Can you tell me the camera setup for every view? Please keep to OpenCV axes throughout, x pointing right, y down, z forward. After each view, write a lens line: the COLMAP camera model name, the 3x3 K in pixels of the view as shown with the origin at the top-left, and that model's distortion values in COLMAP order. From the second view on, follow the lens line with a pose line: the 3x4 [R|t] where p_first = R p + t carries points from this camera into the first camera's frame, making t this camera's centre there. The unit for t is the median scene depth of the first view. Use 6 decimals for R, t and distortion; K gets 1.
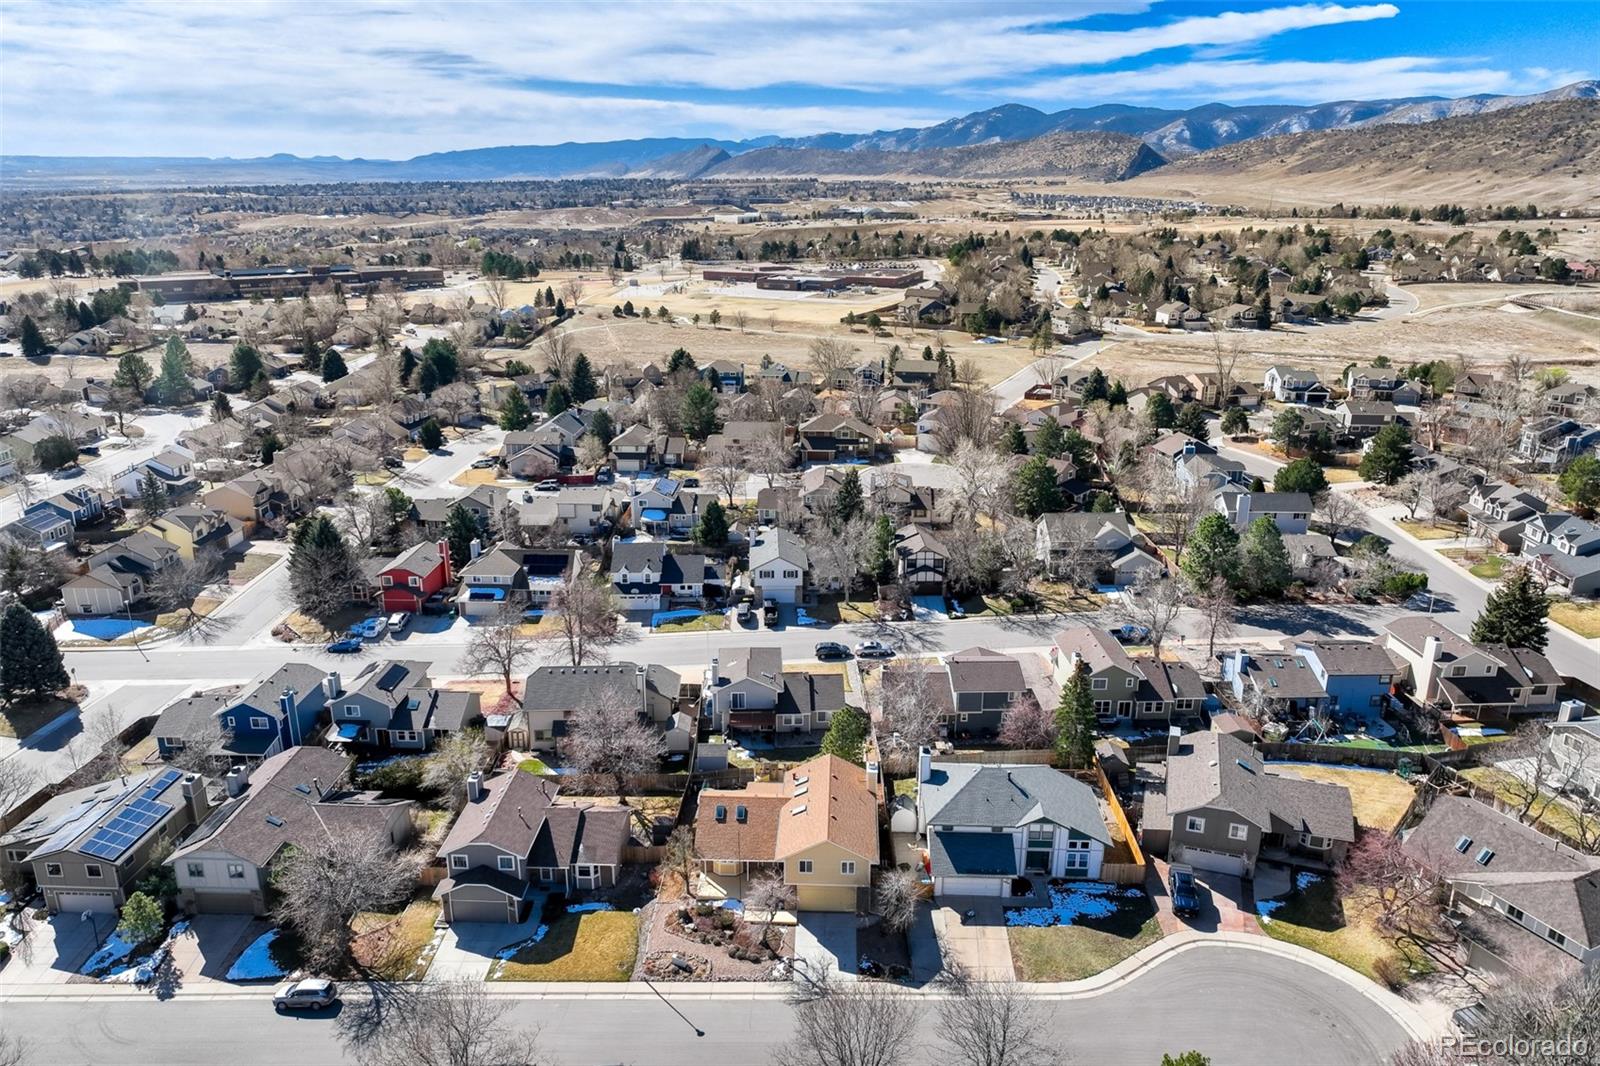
lens RADIAL K [[1114.7, 0, 796.6], [0, 1114.7, 536.5], [0, 0, 1]] dist [0.003314, 0.007780]
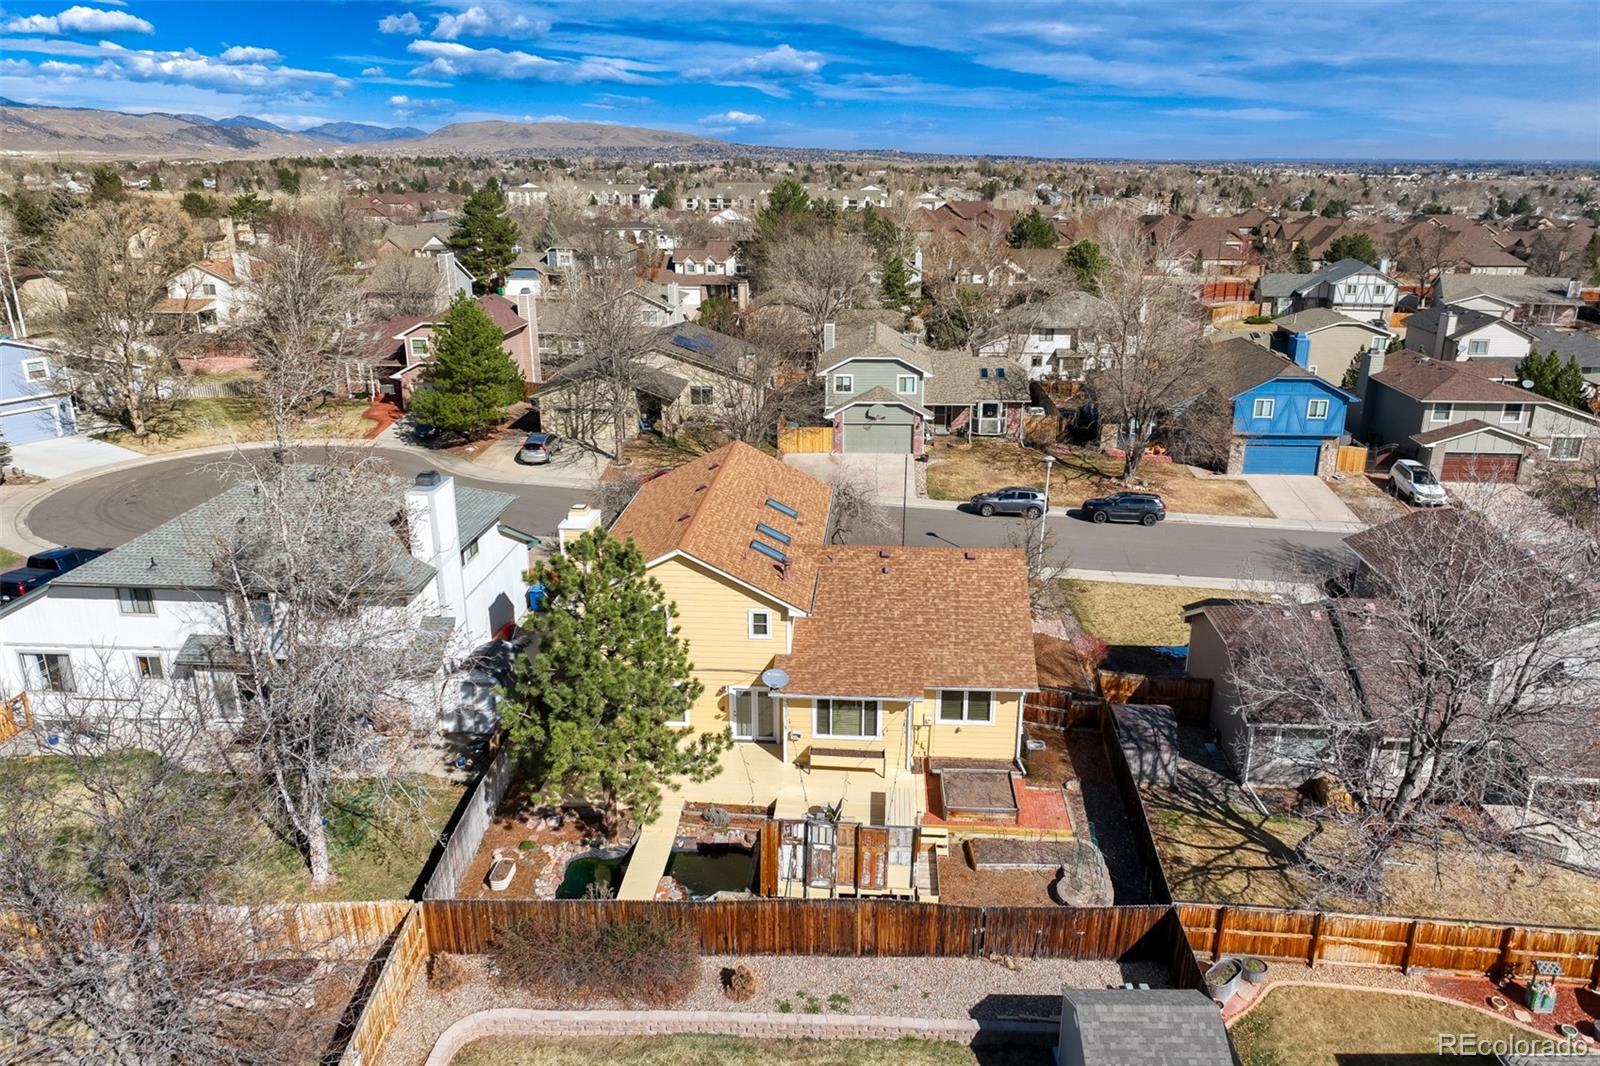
lens RADIAL K [[1122.6, 0, 802.8], [0, 1122.6, 527.5], [0, 0, 1]] dist [0.001371, 0.013740]
pose [[-0.999123, -0.013969, 0.039470, -0.013328], [0.012240, 0.804068, 0.594411, -0.007969], [-0.040040, 0.594373, -0.803192, 0.768651]]
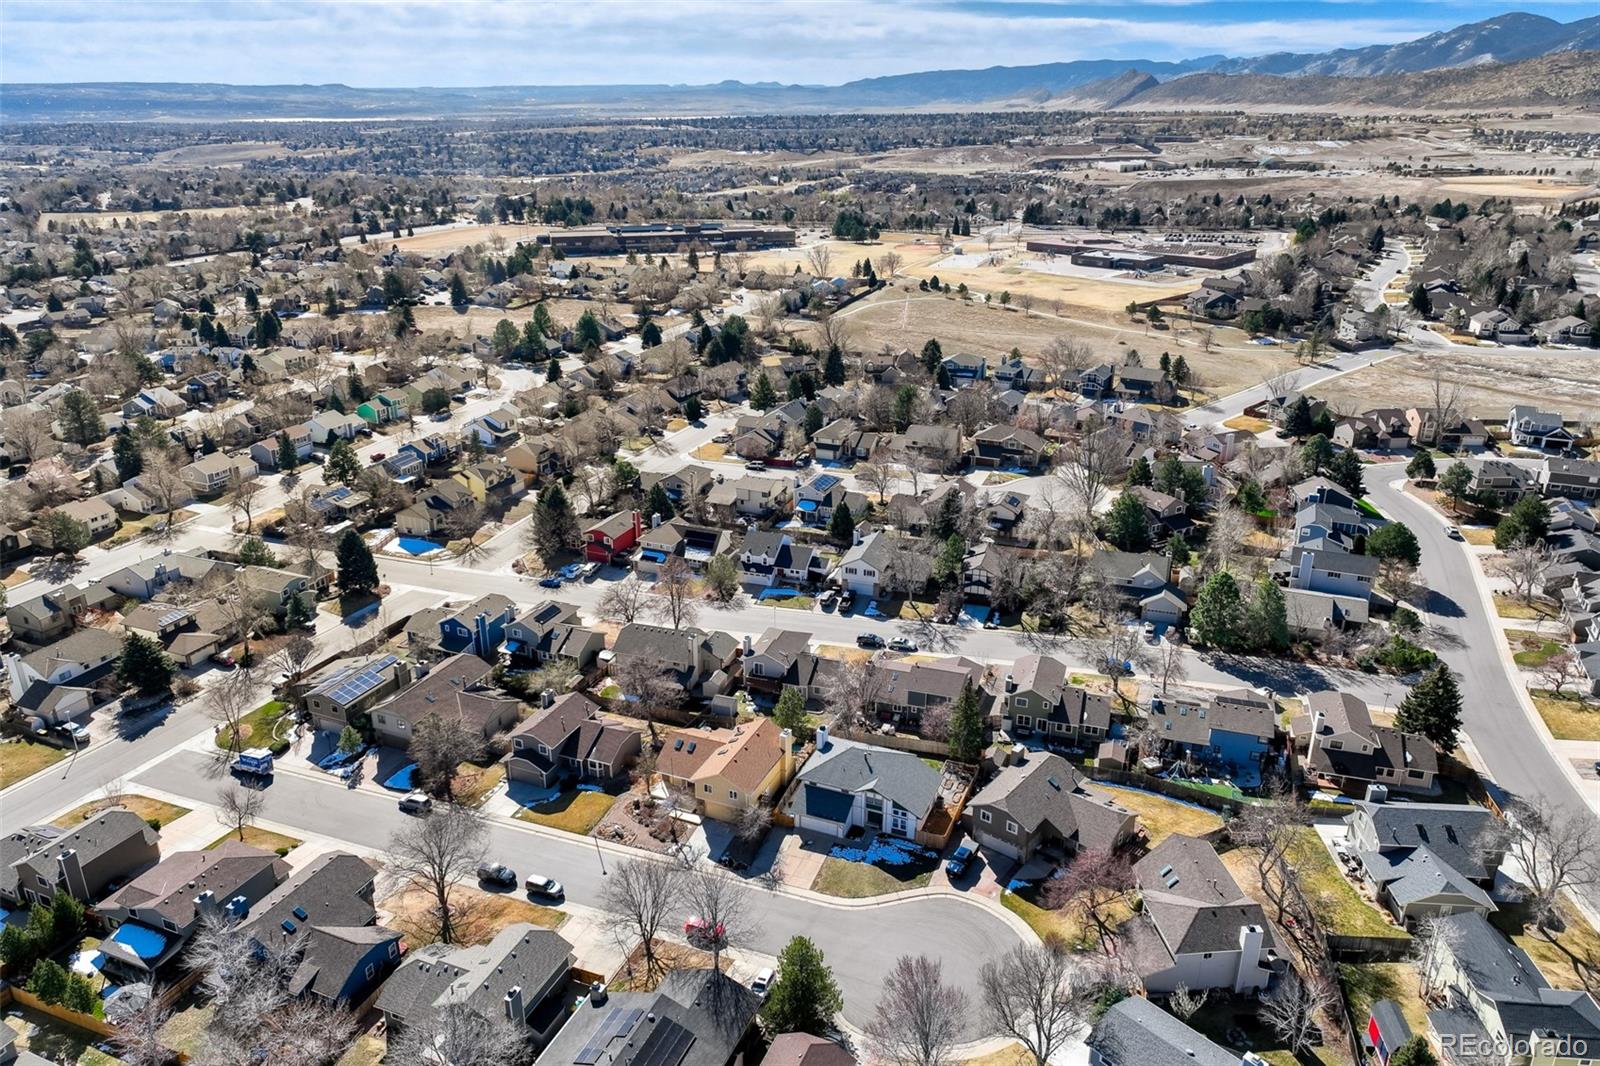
lens RADIAL K [[1104.3, 0, 800.0], [0, 1104.3, 533.0], [0, 0, 1]] dist [0.007961, 0.005723]
pose [[0.939274, 0.123459, -0.320190, 0.300127], [-0.104560, 0.991639, 0.075629, -0.092846], [0.326850, -0.037558, 0.944330, -0.192165]]
